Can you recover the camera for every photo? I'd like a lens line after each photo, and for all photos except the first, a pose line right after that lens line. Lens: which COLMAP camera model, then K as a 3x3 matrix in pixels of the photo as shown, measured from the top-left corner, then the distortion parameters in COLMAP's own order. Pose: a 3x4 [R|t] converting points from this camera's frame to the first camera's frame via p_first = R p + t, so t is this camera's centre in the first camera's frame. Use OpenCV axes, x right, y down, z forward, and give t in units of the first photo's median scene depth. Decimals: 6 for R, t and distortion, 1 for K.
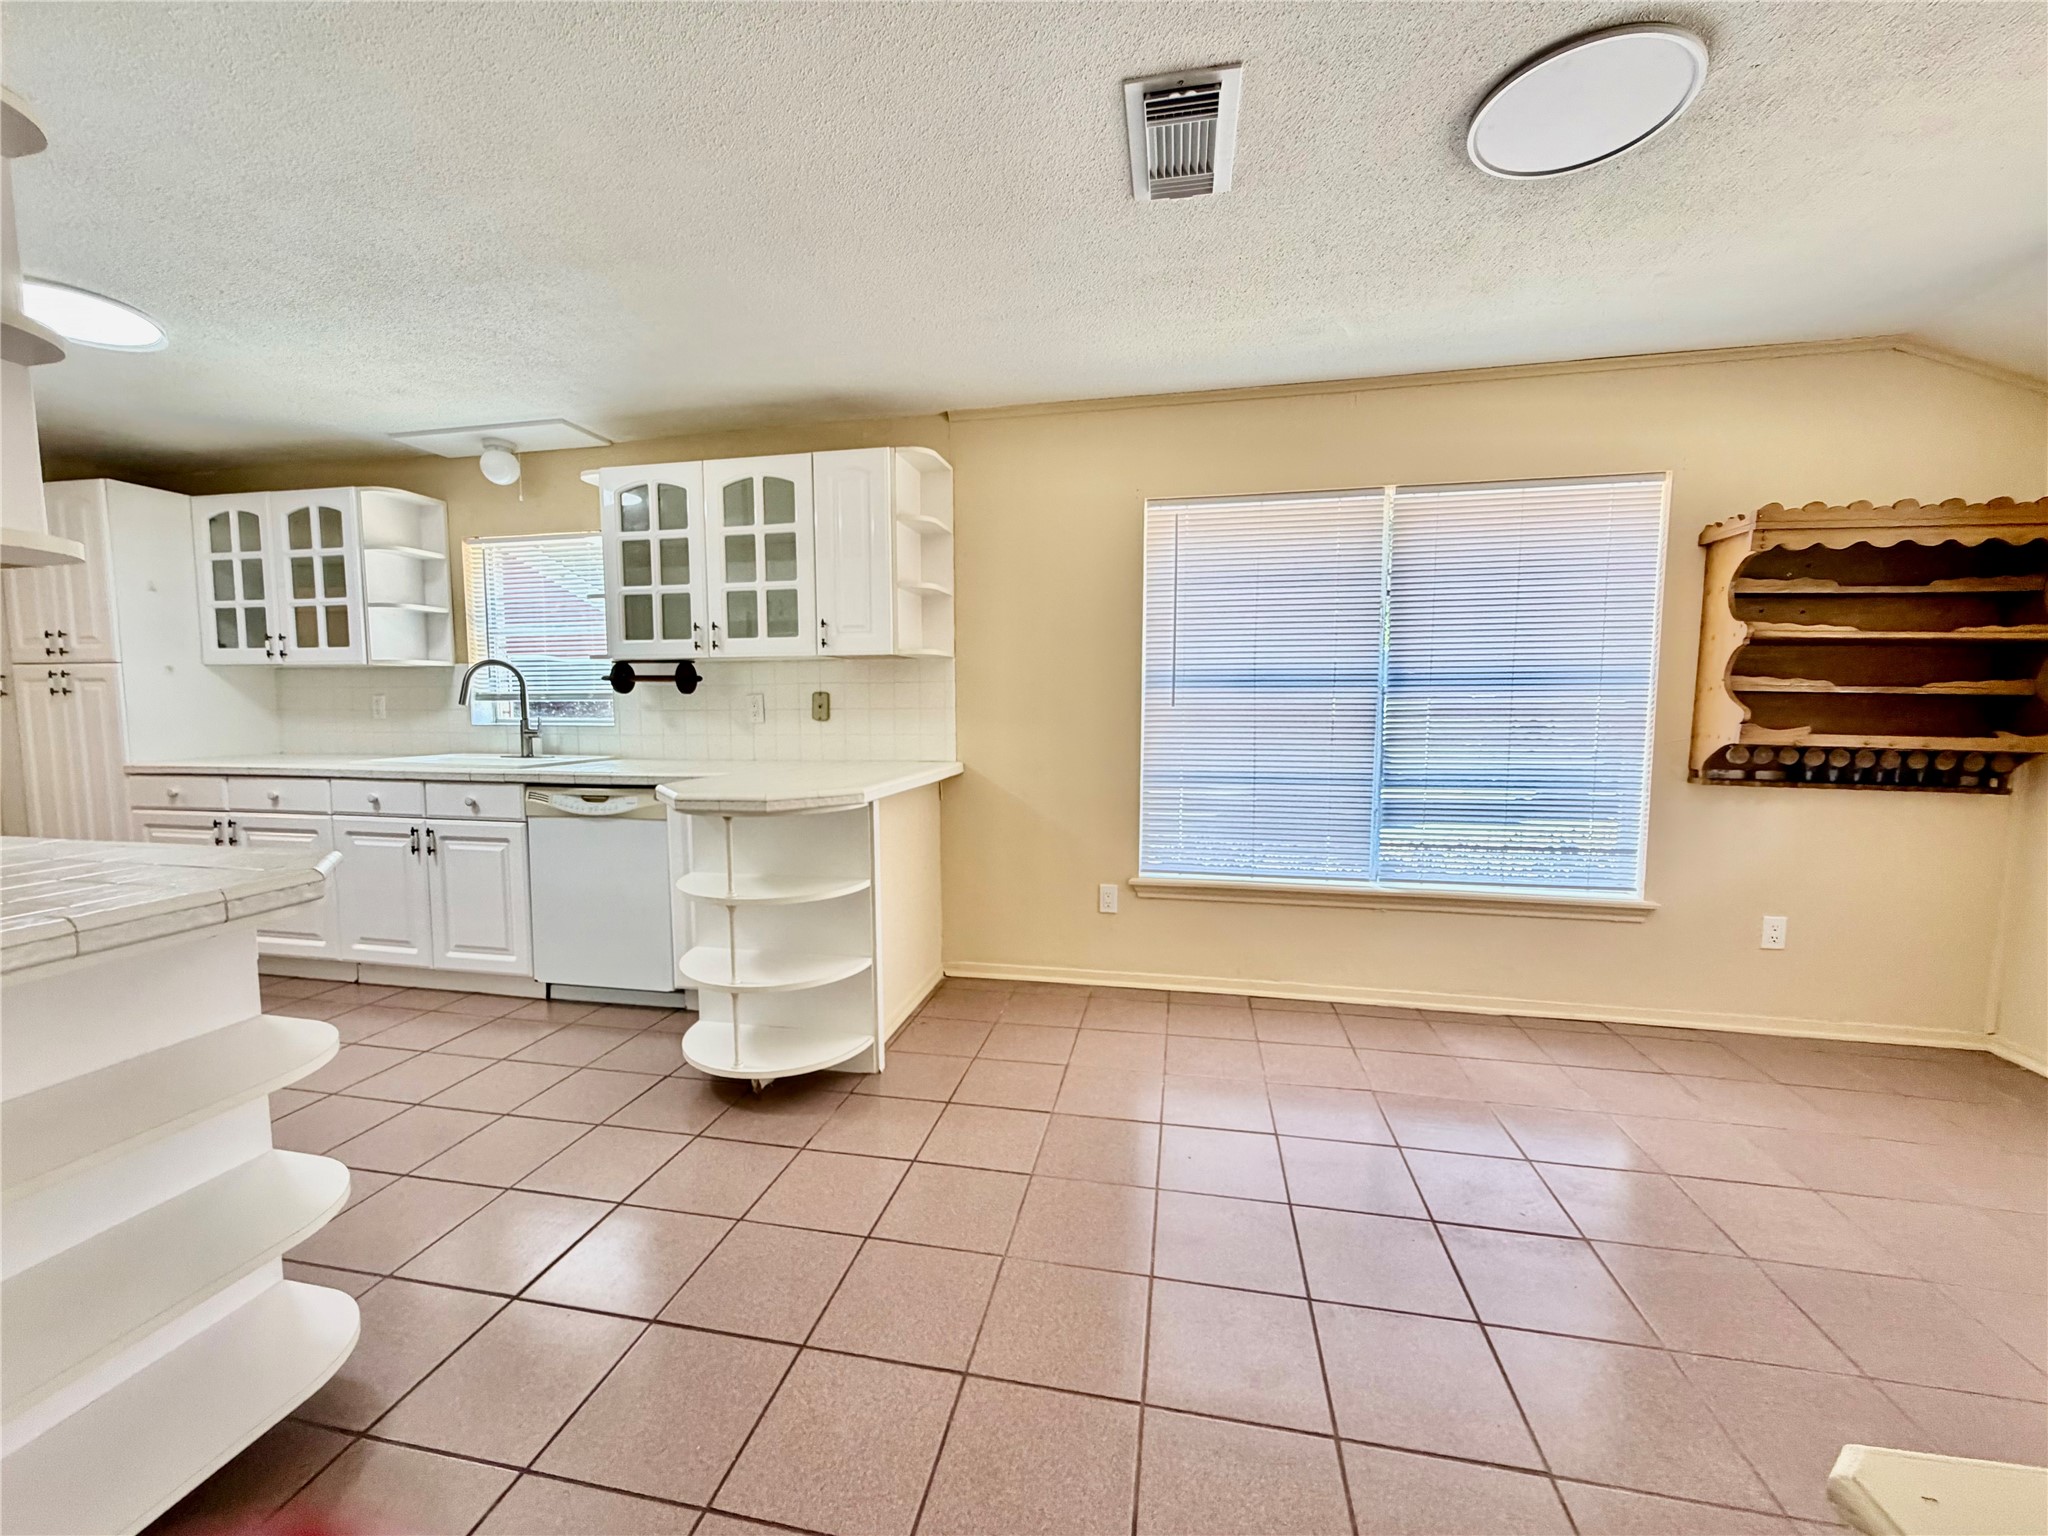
lens RADIAL K [[796.8, 0, 1026.2], [0, 796.8, 776.9], [0, 0, 1]] dist [0.006622, -0.000076]
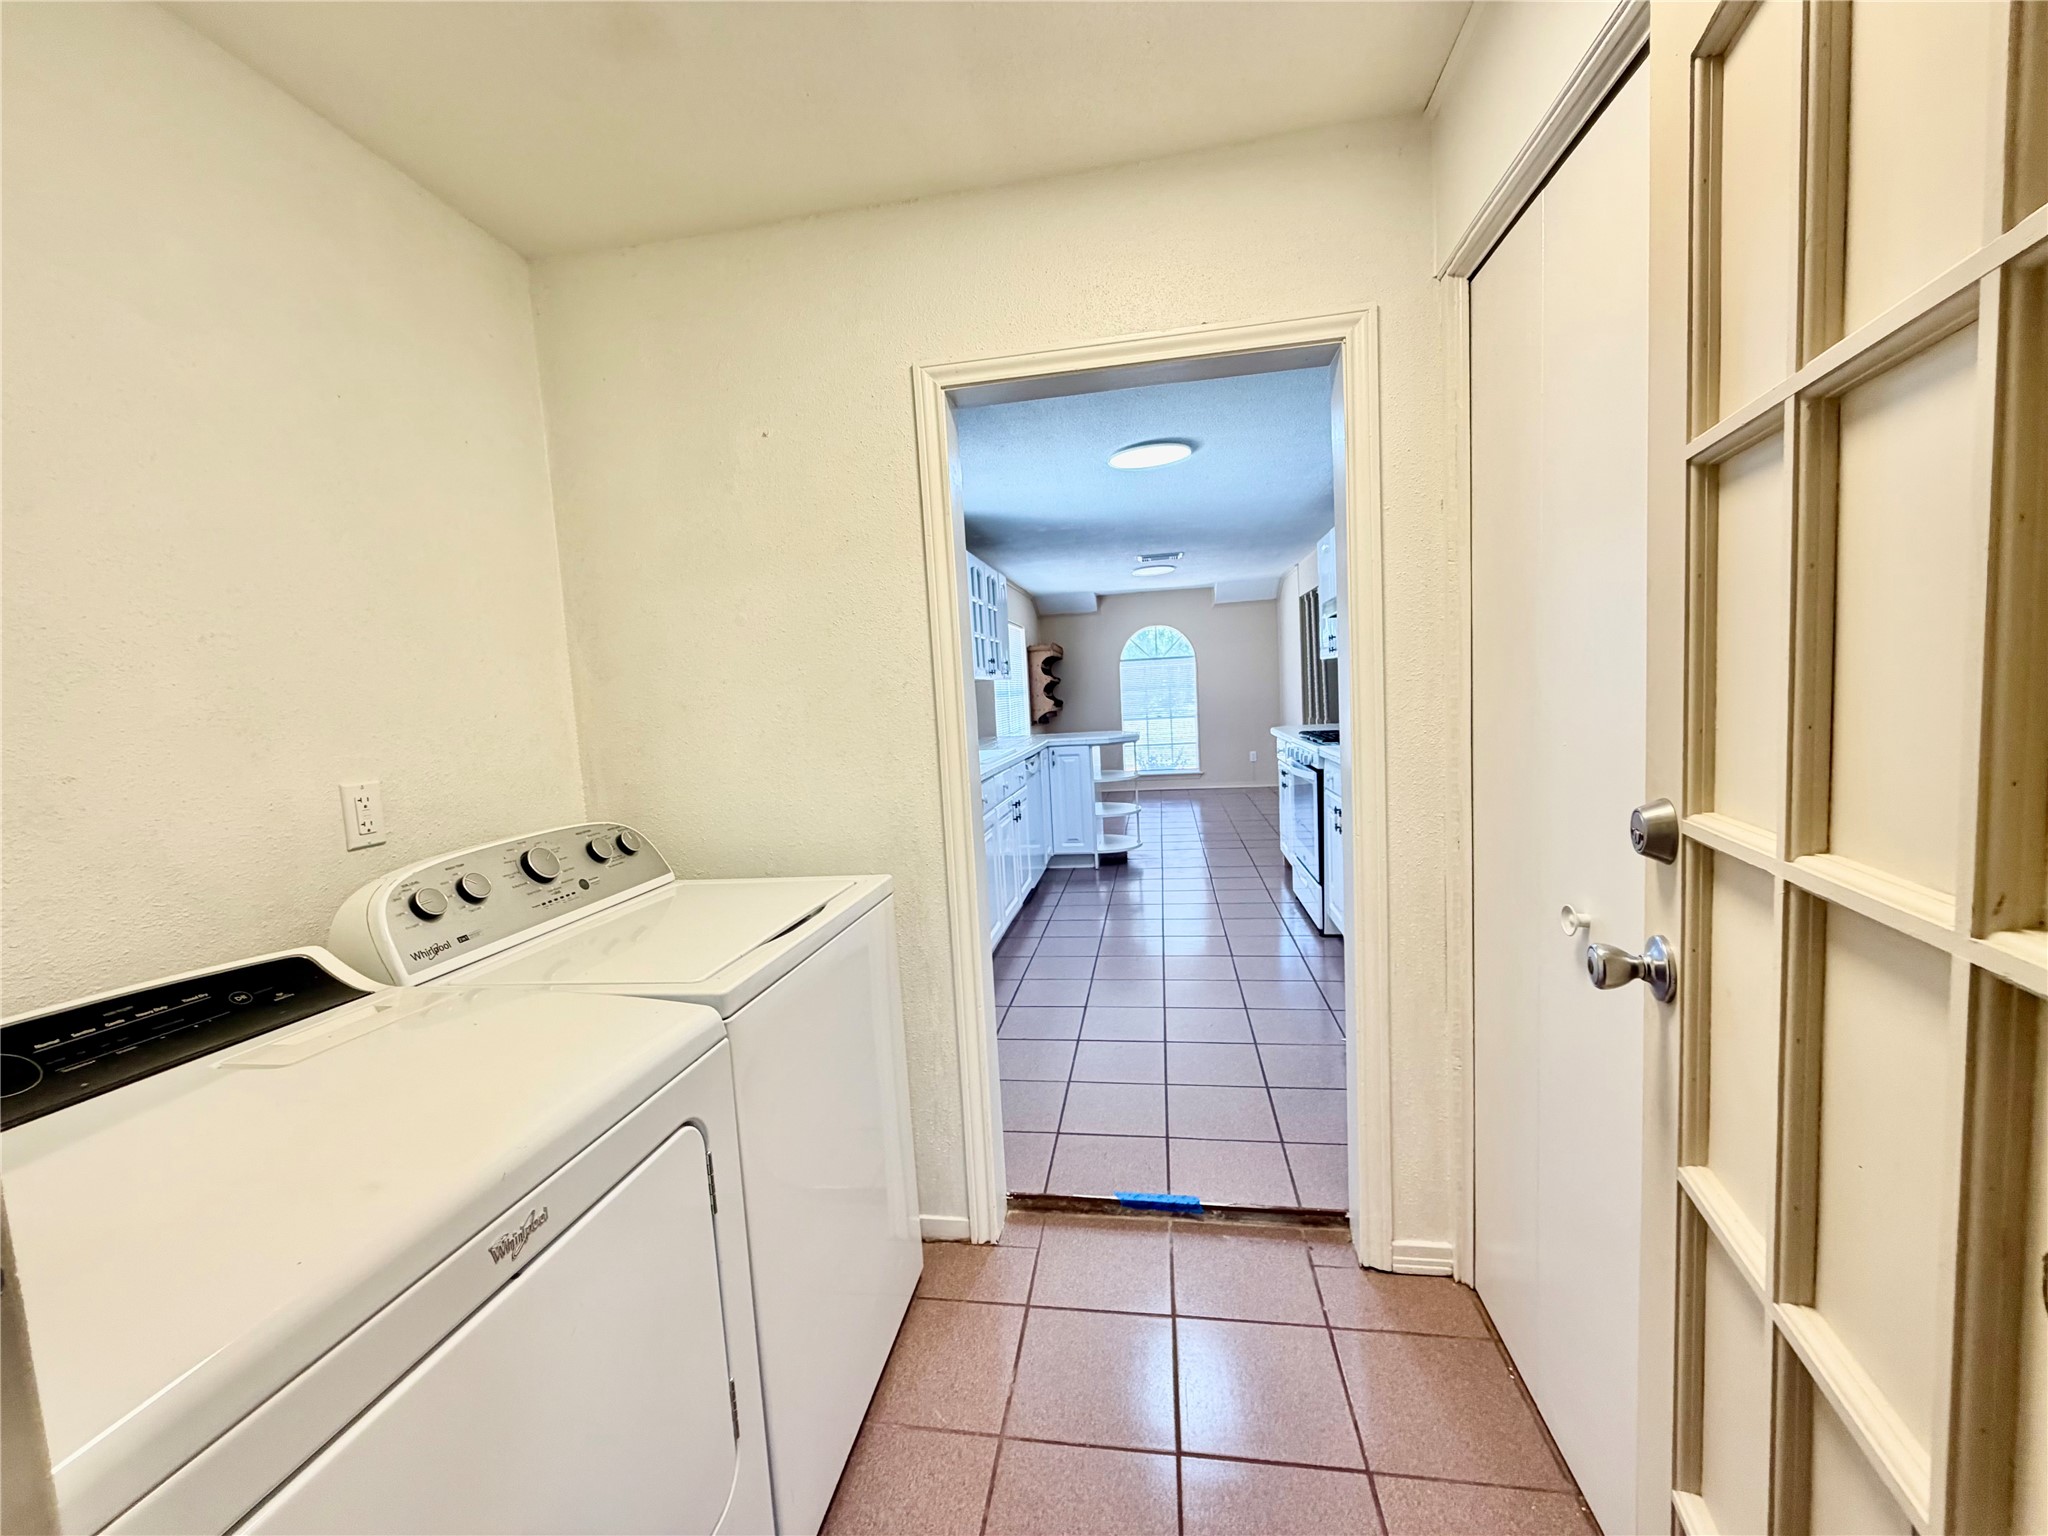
lens RADIAL K [[816.3, 0, 1022.9], [0, 816.3, 772.3], [0, 0, 1]] dist [0.007892, 0.000043]
pose [[-0.034584, -0.092247, 0.995135, -2.122949], [0.149069, 0.984116, 0.096406, -0.113923], [-0.988222, 0.151678, -0.020283, 1.012918]]
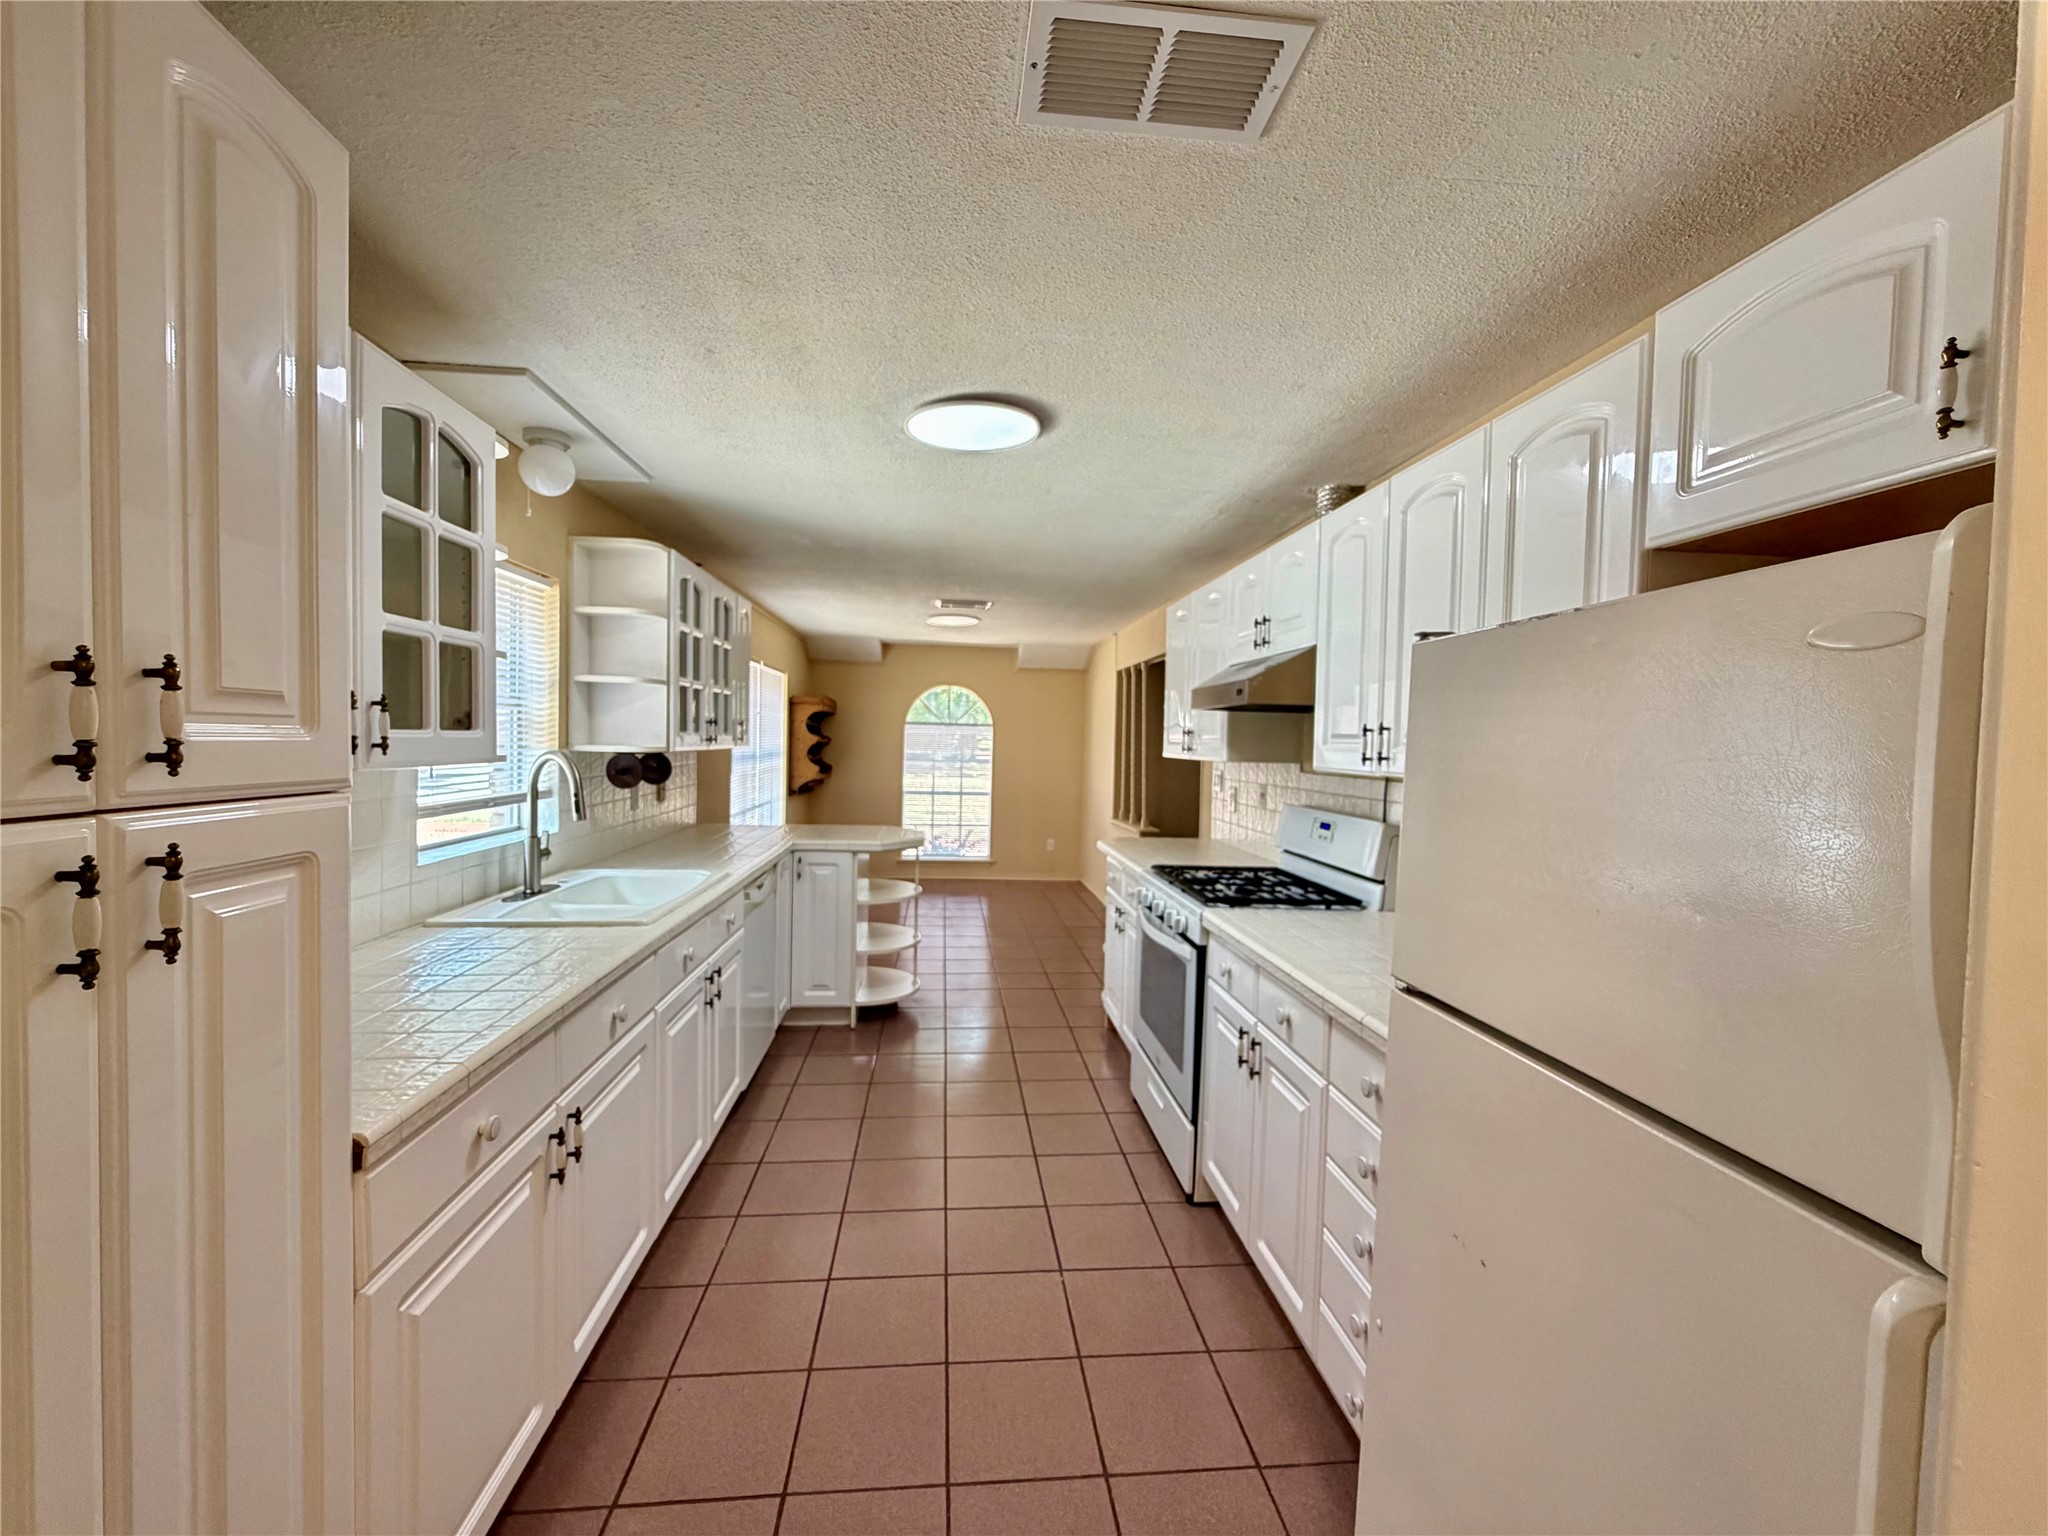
lens RADIAL K [[816.3, 0, 1022.9], [0, 816.3, 772.3], [0, 0, 1]] dist [0.007892, 0.000043]
pose [[-0.292802, -0.043421, 0.955187, -1.613183], [0.065229, 0.995734, 0.065260, -0.165402], [-0.953946, 0.081414, -0.288721, 0.927494]]
